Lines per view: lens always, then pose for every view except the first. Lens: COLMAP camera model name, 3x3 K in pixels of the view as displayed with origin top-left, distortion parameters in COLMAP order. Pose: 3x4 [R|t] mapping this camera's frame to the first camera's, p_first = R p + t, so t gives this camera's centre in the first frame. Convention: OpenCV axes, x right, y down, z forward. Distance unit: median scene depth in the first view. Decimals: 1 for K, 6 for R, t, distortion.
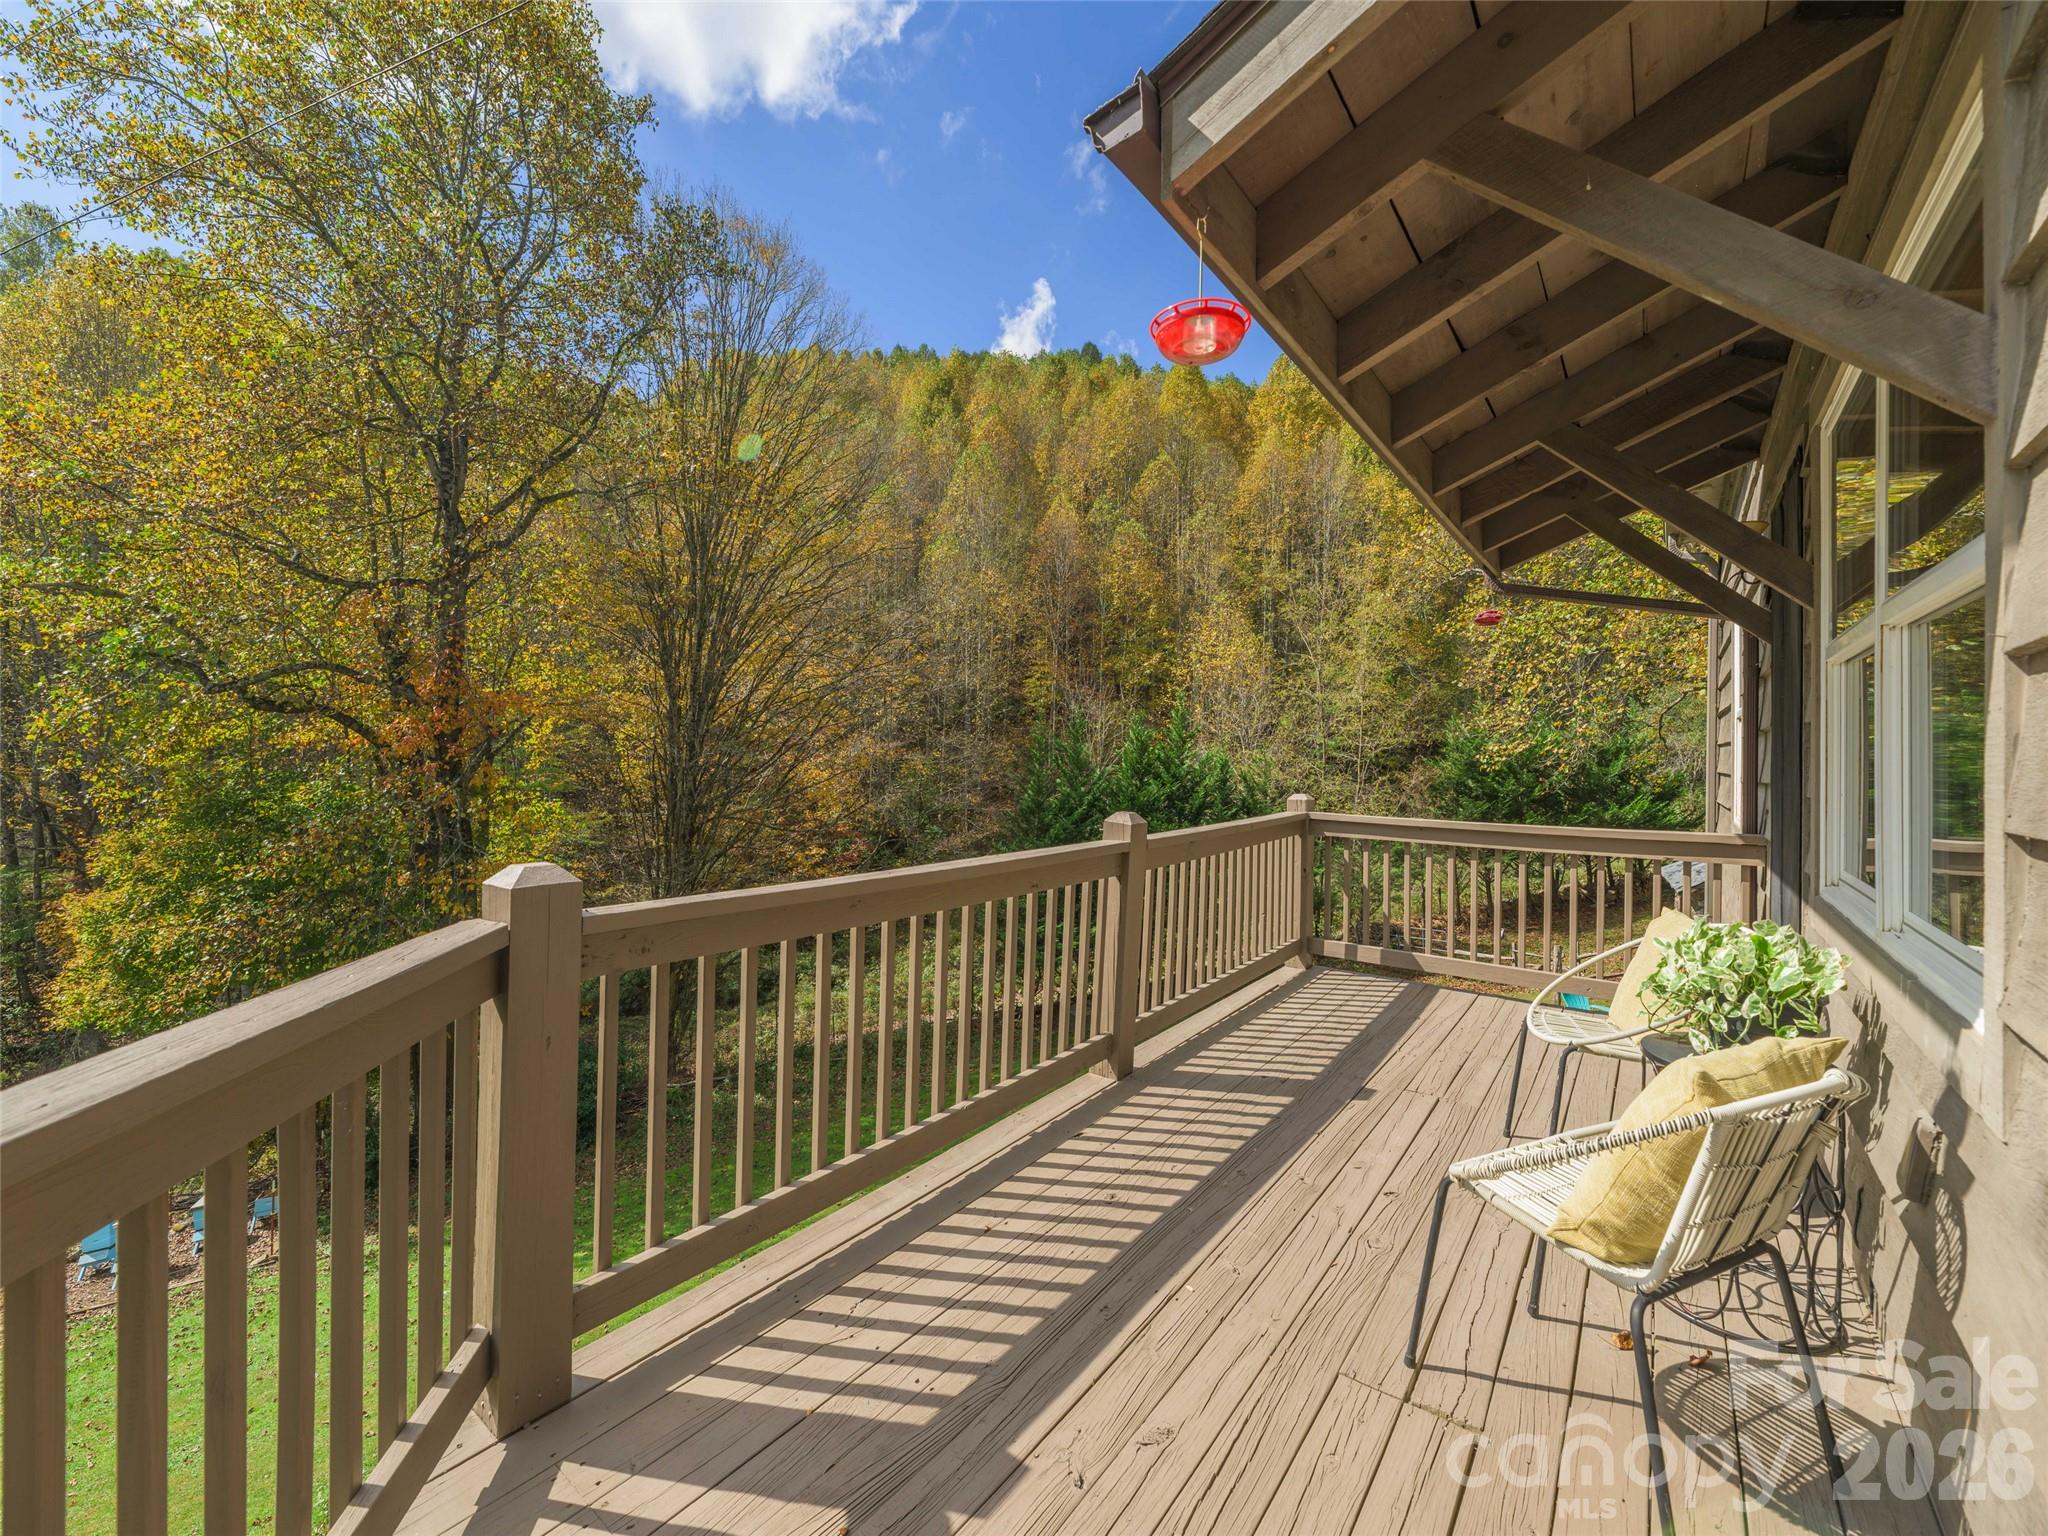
lens RADIAL K [[826.1, 0, 1014.5], [0, 826.1, 731.2], [0, 0, 1]] dist [0.004577, -0.000071]
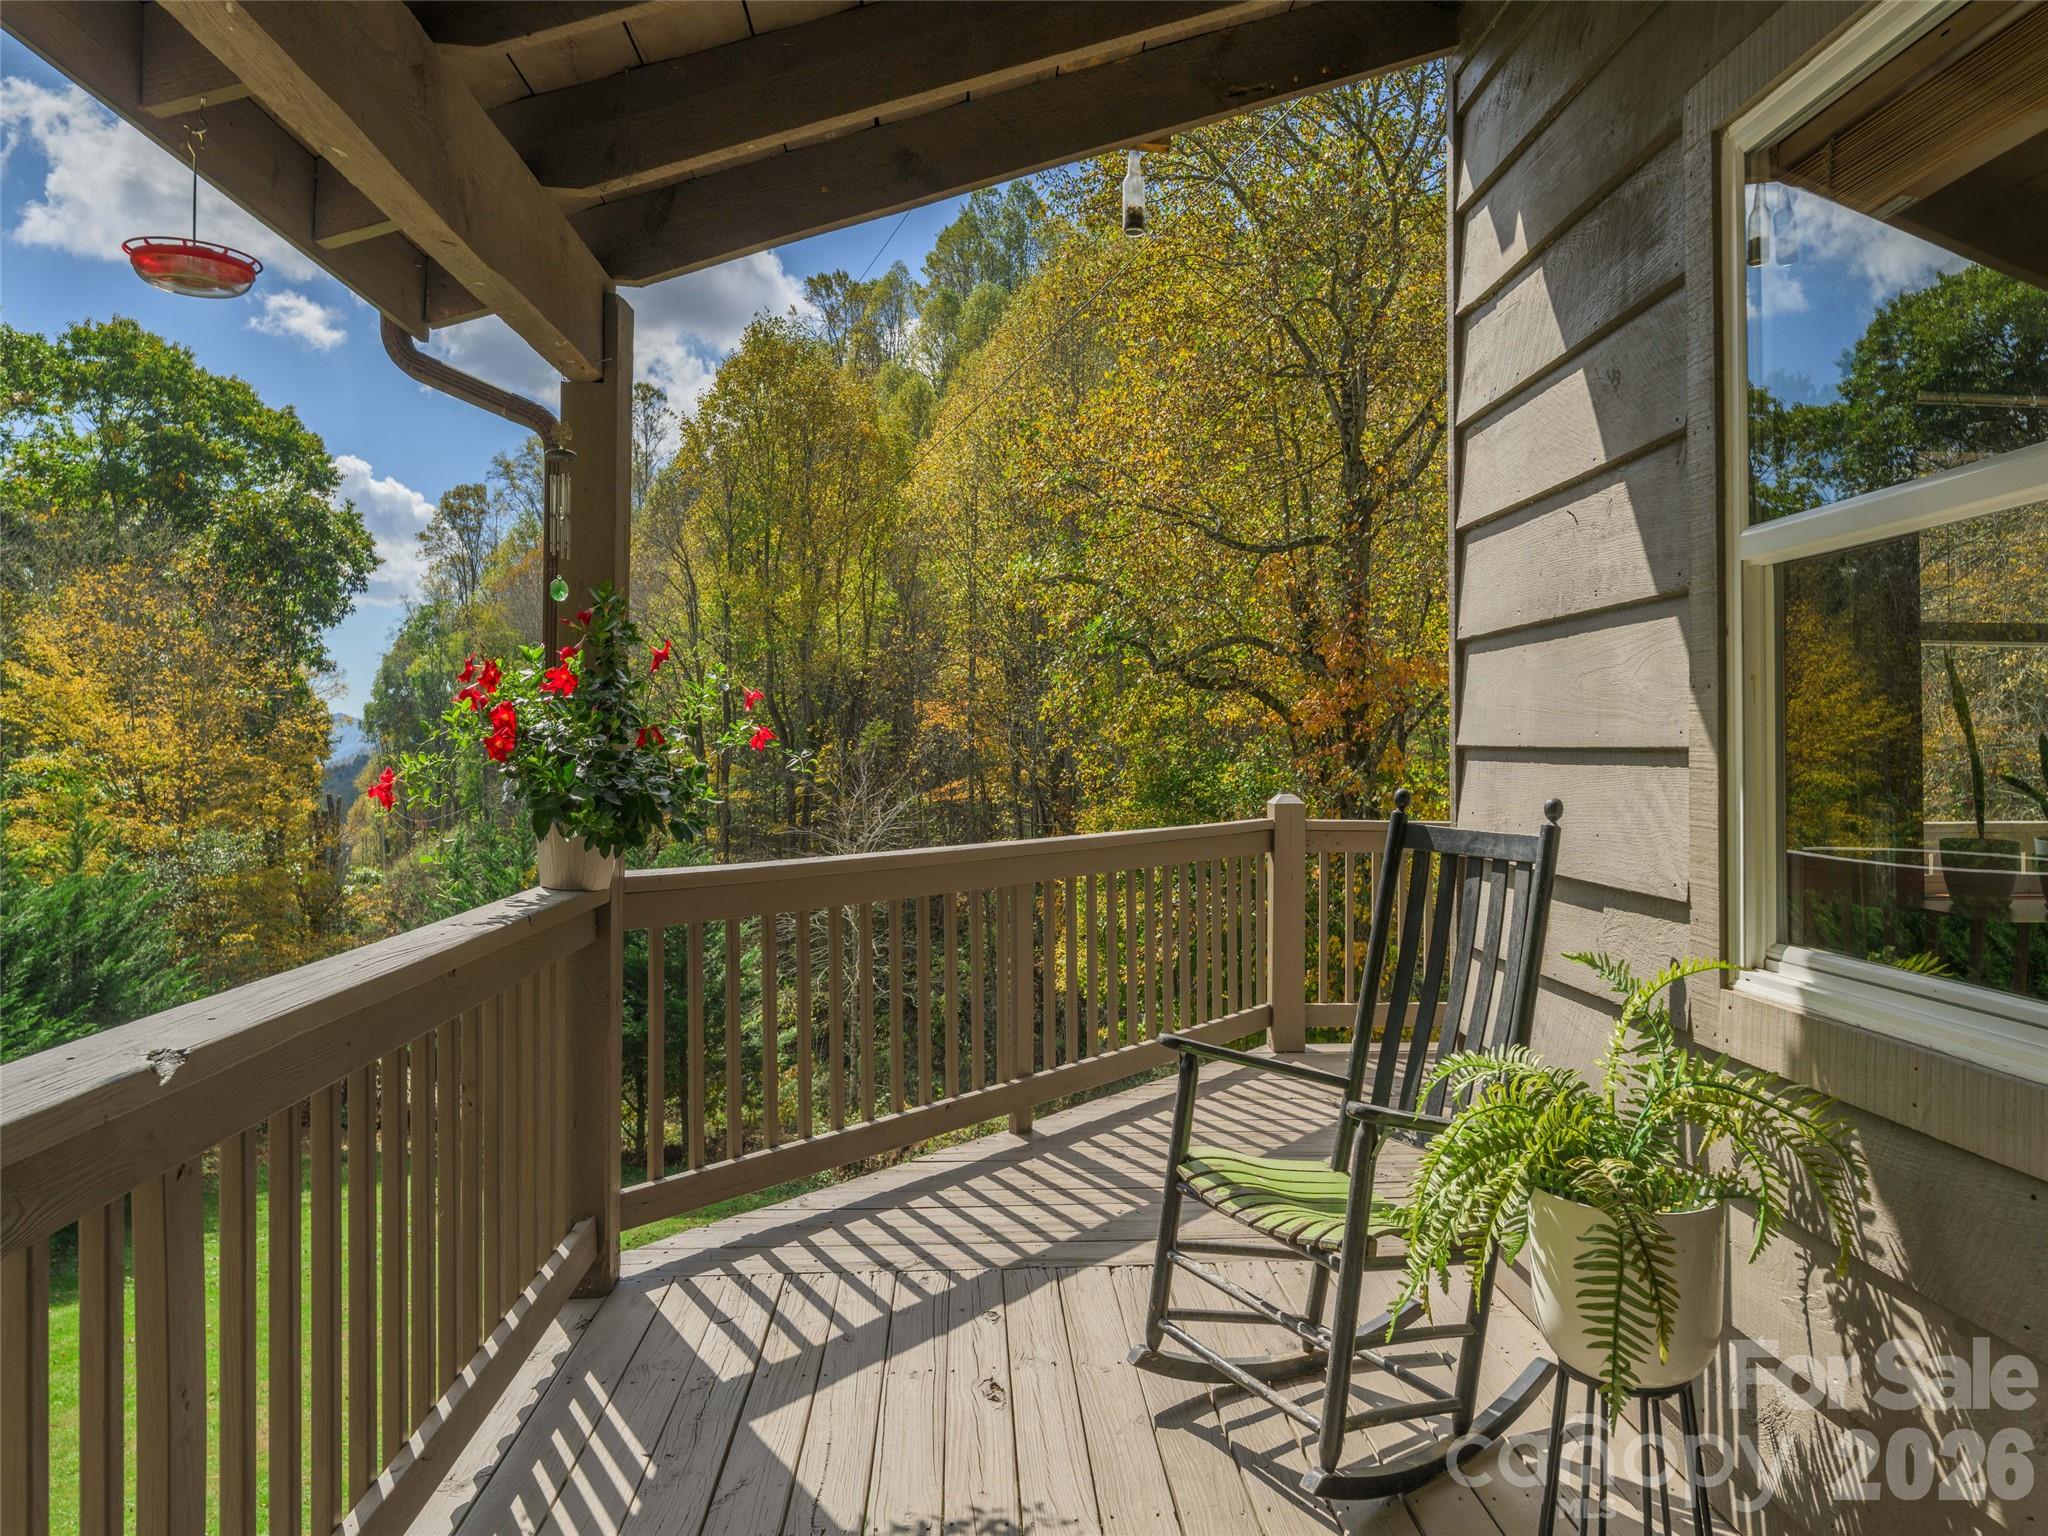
lens RADIAL K [[1372.9, 0, 1029.5], [0, 1372.9, 755.1], [0, 0, 1]] dist [0.006172, 0.002093]
pose [[0.652542, 0.013078, -0.757640, 0.191821], [0.021761, 0.999115, 0.035988, -0.009436], [0.757440, -0.039971, 0.651680, -0.206668]]
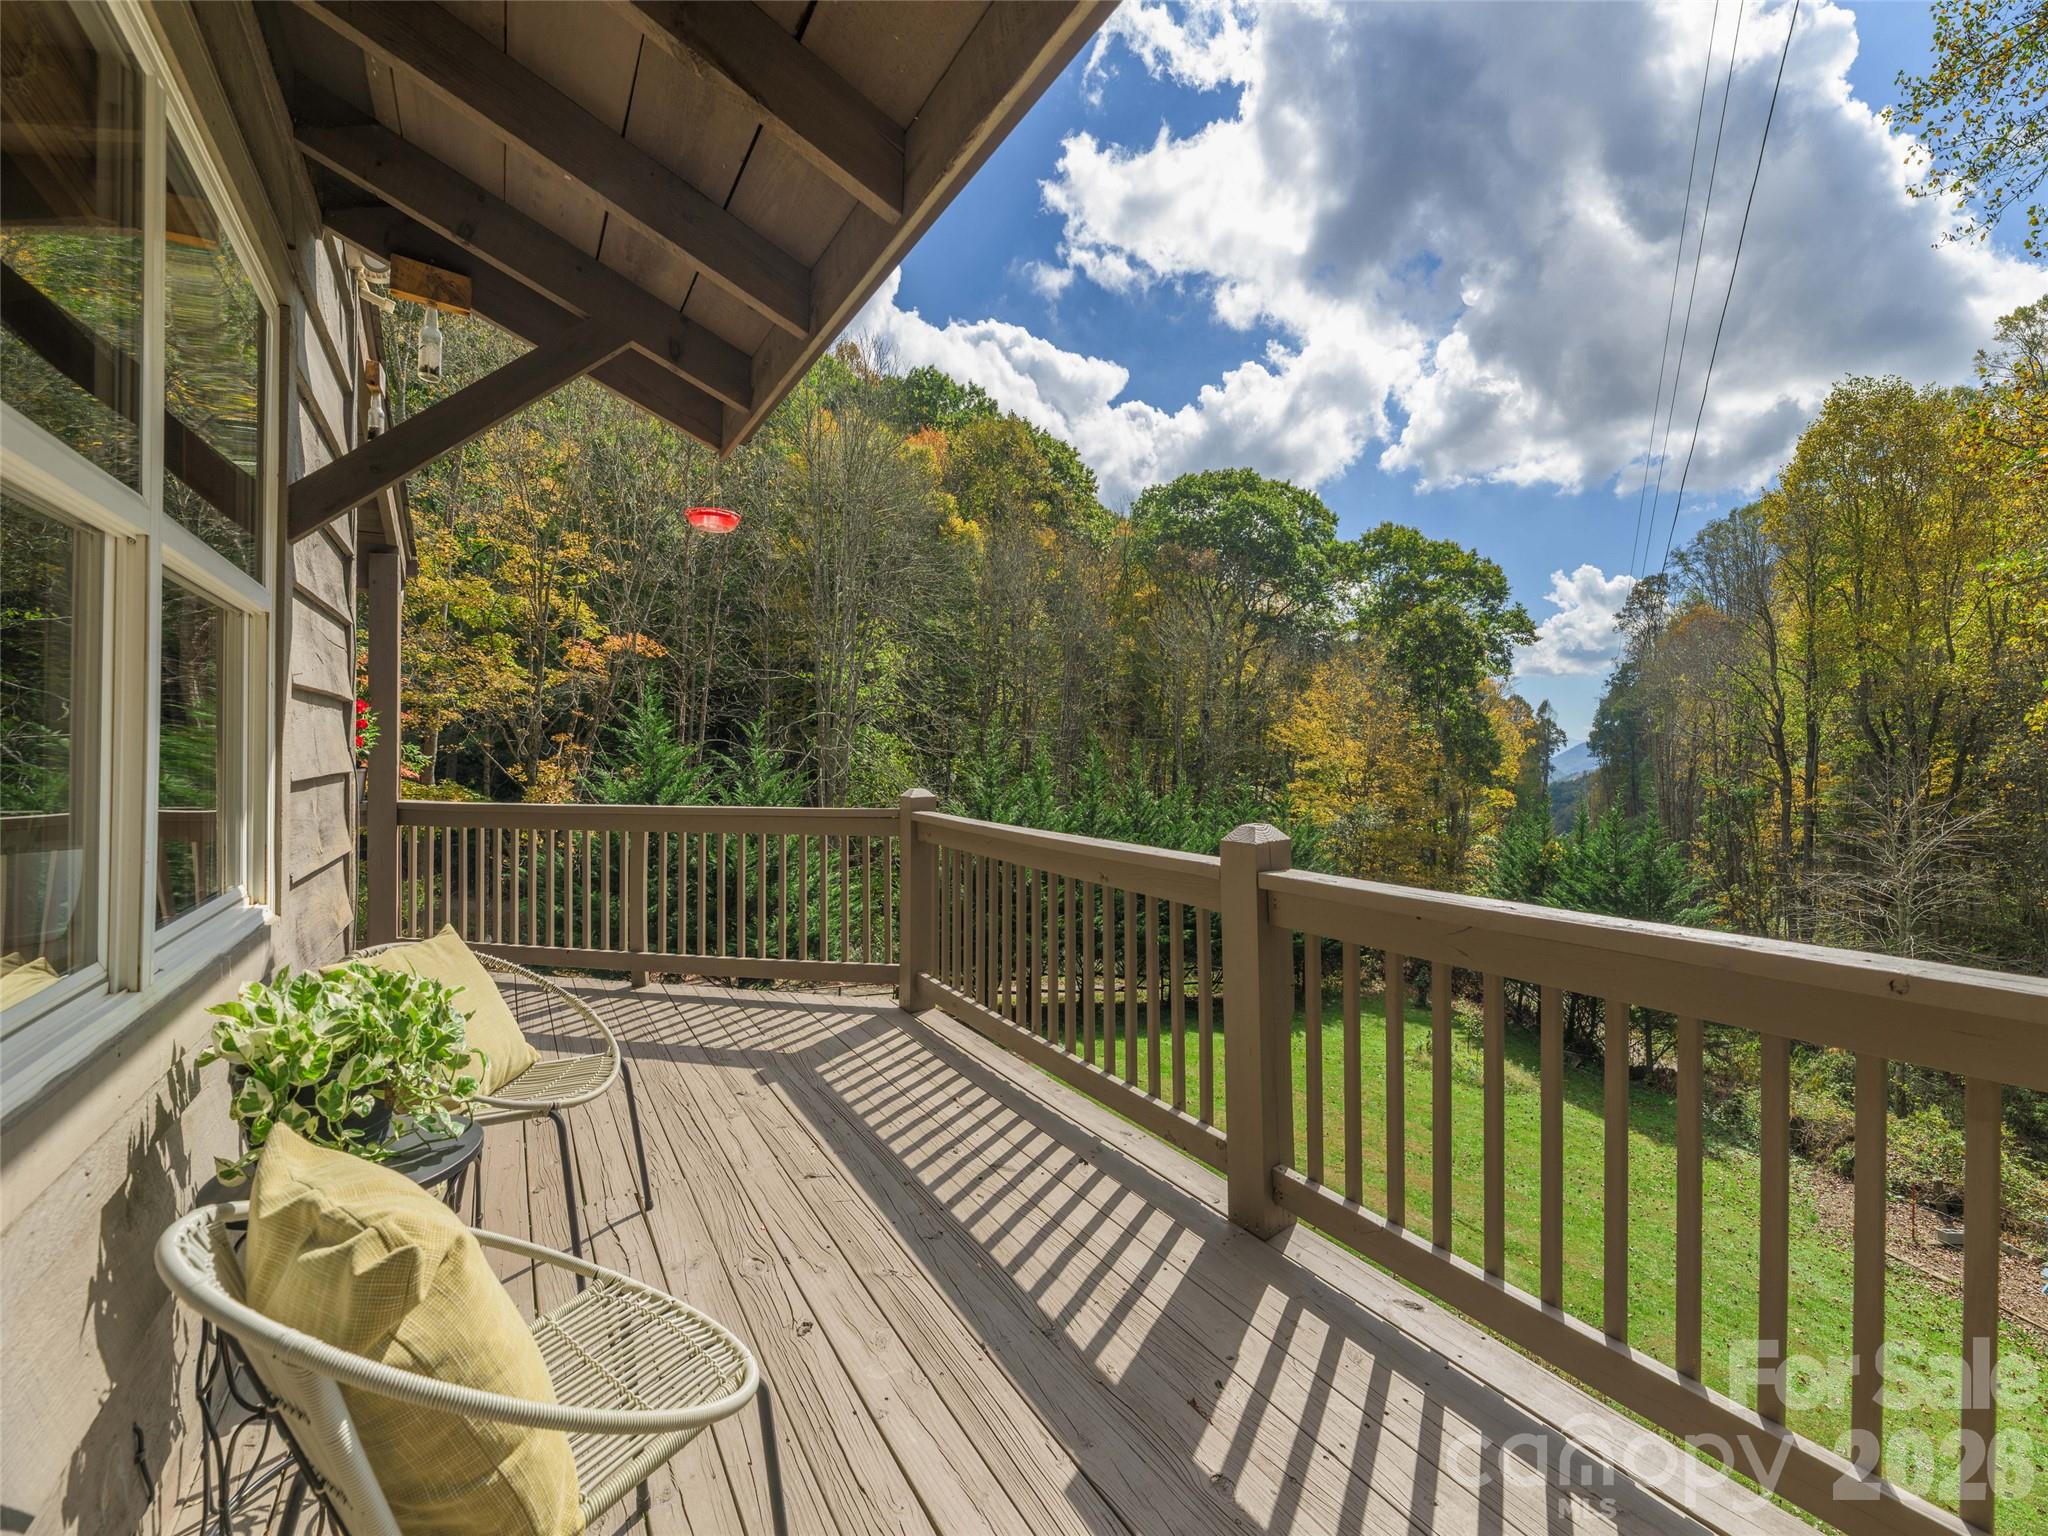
lens RADIAL K [[826.1, 0, 1016.5], [0, 826.1, 758.0], [0, 0, 1]] dist [0.004577, -0.000071]
pose [[-0.334994, 0.008408, -0.942183, 0.215677], [0.032099, 0.999482, -0.002494, 0.013361], [0.941673, -0.031079, -0.335090, 0.288057]]
